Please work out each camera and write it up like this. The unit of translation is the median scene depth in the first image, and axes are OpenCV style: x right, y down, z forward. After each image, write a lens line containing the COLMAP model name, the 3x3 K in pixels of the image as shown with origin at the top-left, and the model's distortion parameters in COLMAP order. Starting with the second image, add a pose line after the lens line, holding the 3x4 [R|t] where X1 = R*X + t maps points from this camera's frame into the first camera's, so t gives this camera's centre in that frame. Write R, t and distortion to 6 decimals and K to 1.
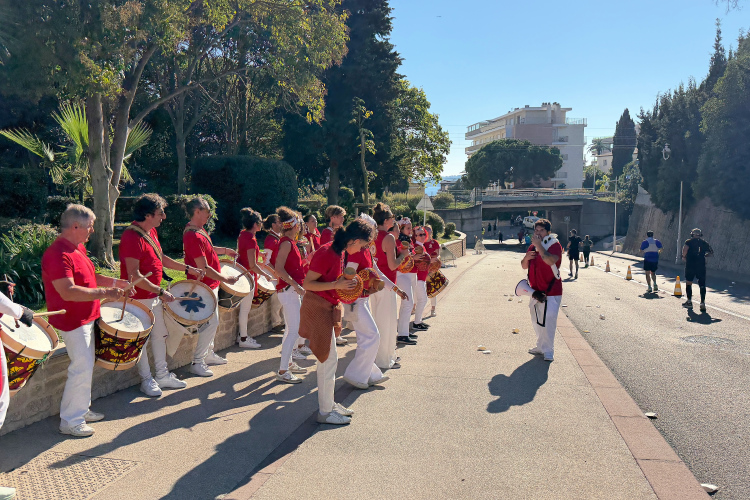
lens RADIAL K [[525.1, 0, 375.0], [0, 525.1, 250.0], [0, 0, 1]] dist [0.004488, 0.000782]
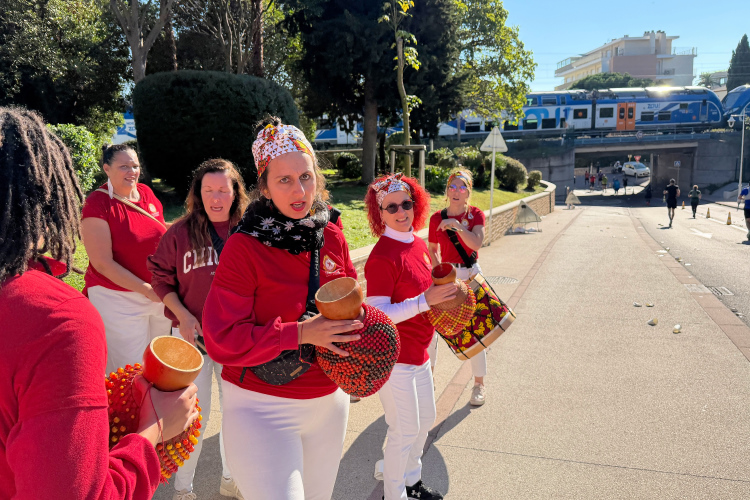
lens RADIAL K [[528.4, 0, 405.5], [0, 528.4, 246.0], [0, 0, 1]] dist [0.000601, -0.003839]
pose [[0.994795, -0.008022, -0.101584, 0.040422], [0.016362, 0.996536, 0.081533, -0.010172], [0.100578, -0.082771, 0.991480, 0.250243]]
